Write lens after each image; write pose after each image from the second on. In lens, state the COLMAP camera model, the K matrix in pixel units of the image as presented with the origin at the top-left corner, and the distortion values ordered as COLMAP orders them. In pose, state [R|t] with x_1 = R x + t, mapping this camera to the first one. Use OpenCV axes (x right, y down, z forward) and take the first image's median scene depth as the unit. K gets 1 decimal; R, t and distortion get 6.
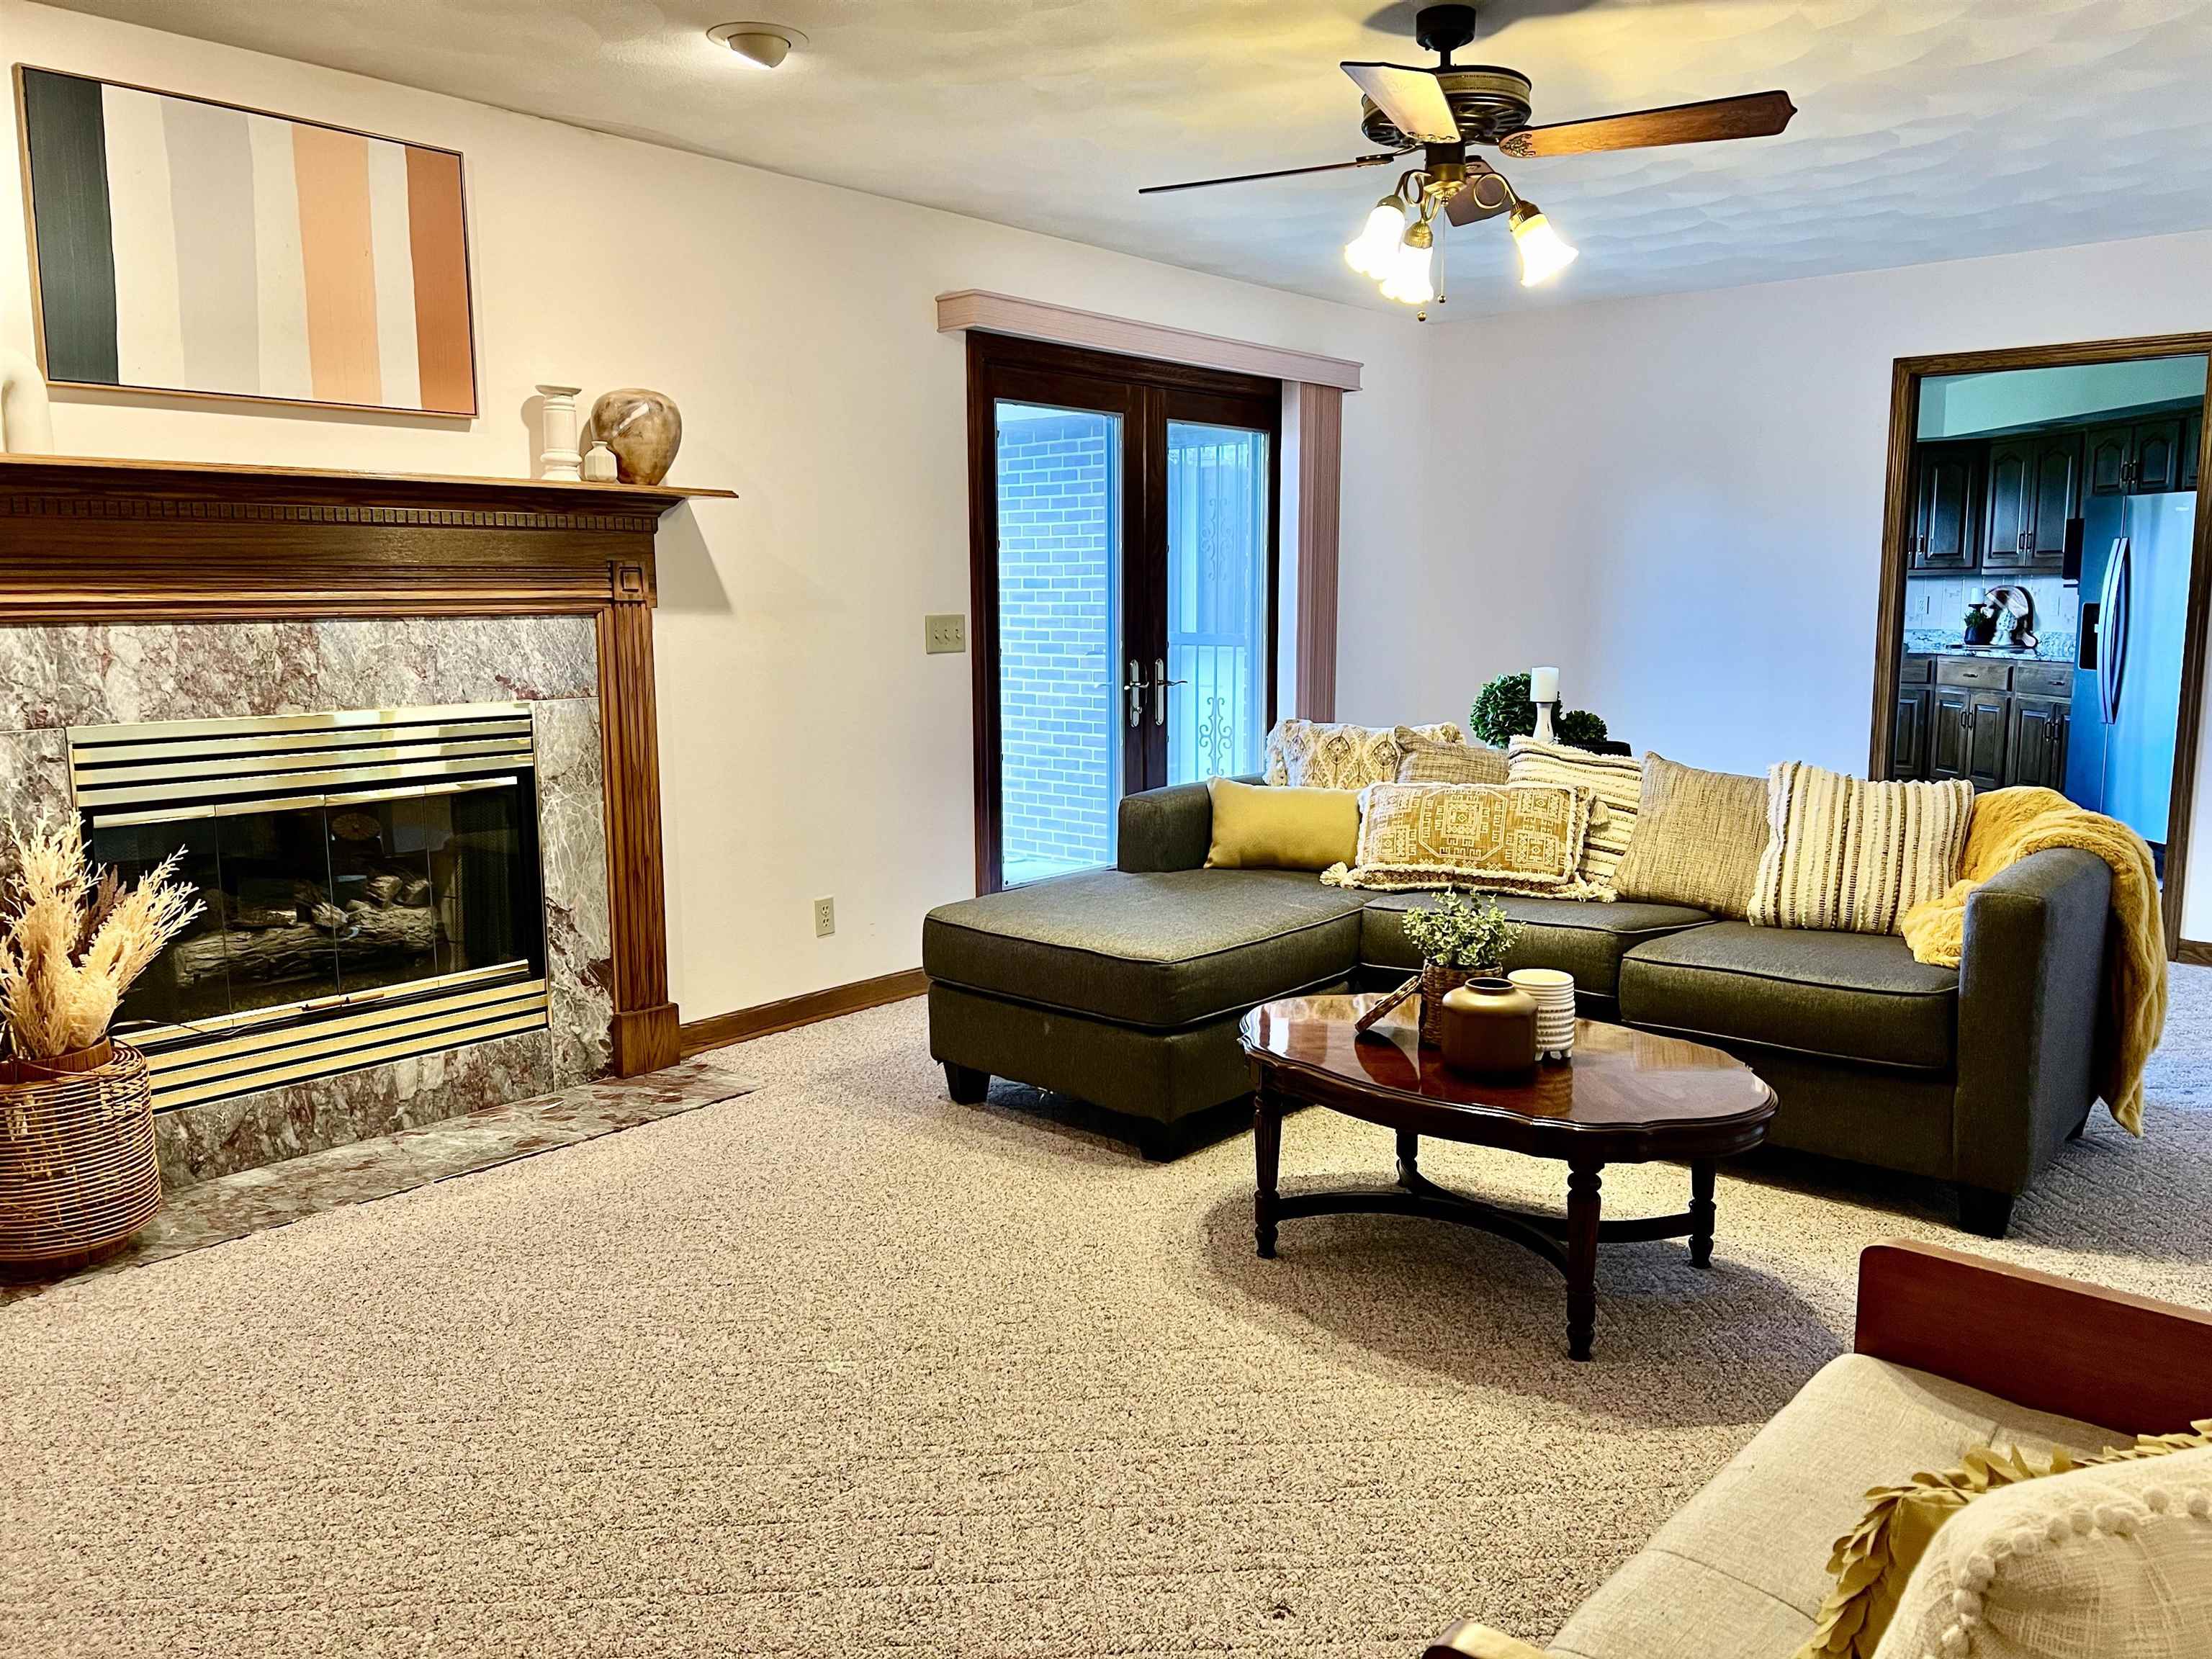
lens RADIAL K [[1653.1, 0, 1106.0], [0, 1653.1, 829.5], [0, 0, 1]] dist [-0.027372, 0.000974]
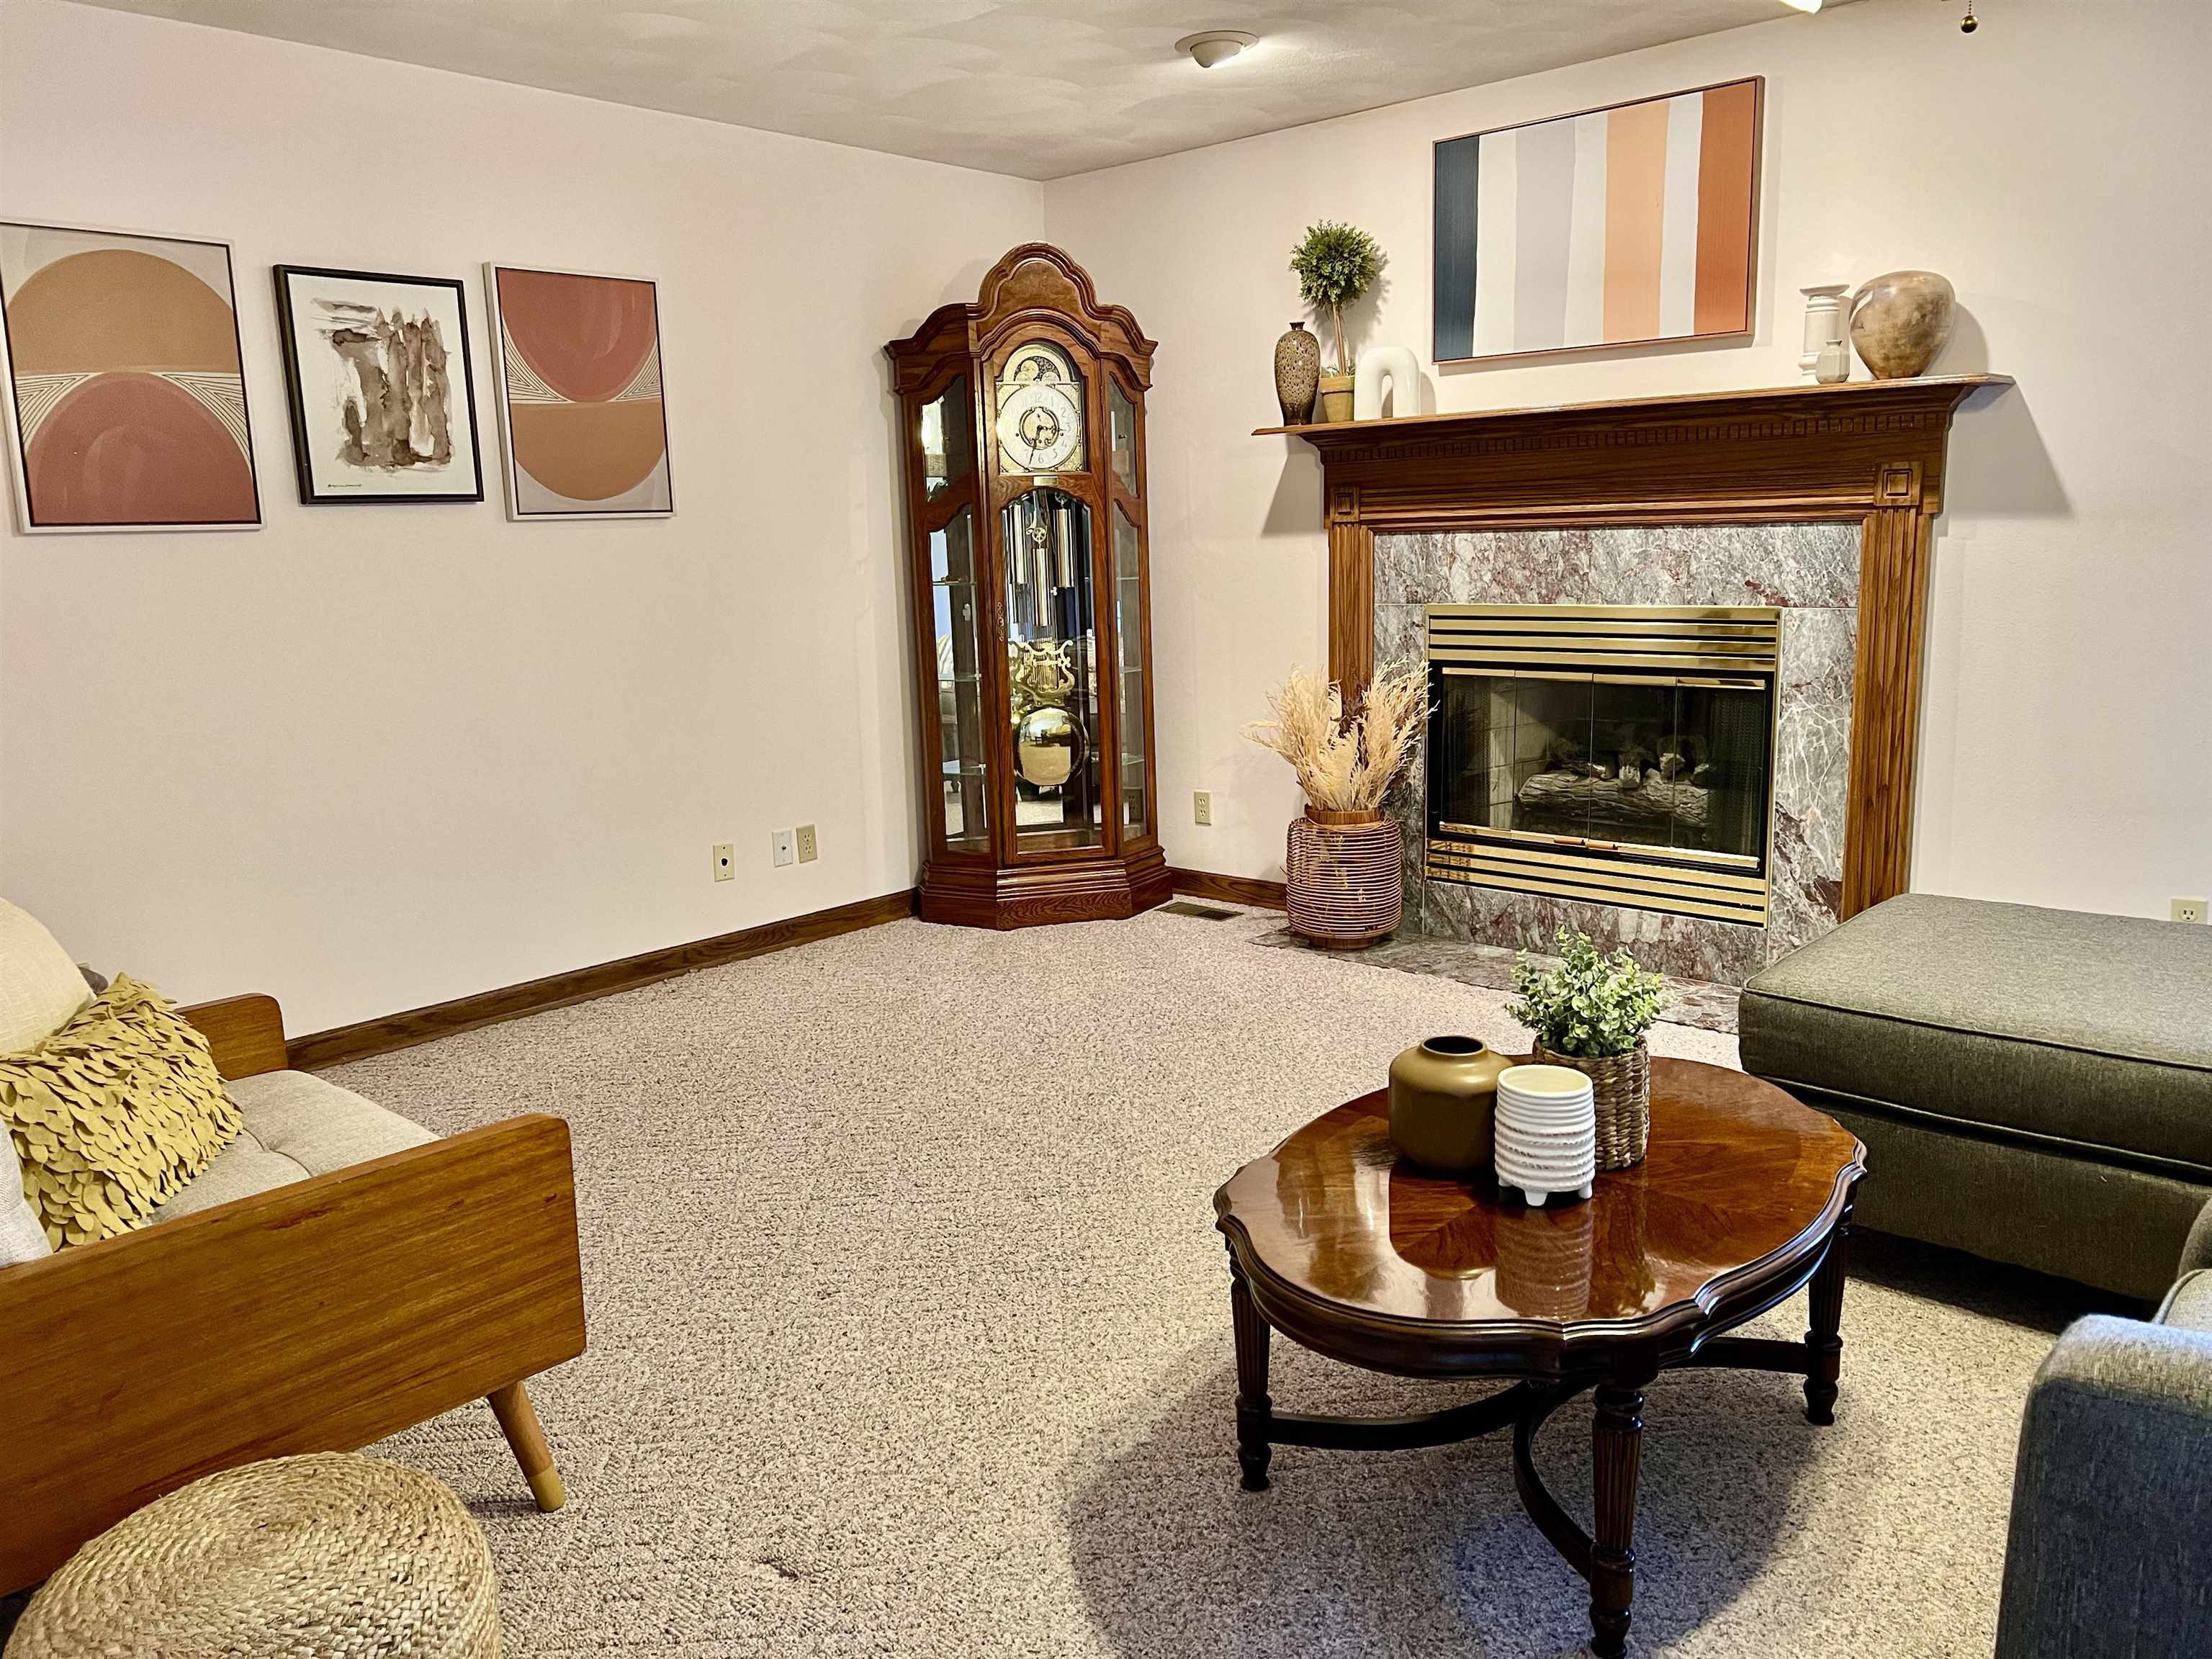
lens RADIAL K [[1653.1, 0, 1106.0], [0, 1653.1, 829.5], [0, 0, 1]] dist [-0.027372, 0.000974]
pose [[-0.065525, 0.186153, -0.980333, 0.740176], [-0.105447, 0.975652, 0.192313, -0.101368], [0.992264, 0.115975, -0.044301, 0.687220]]
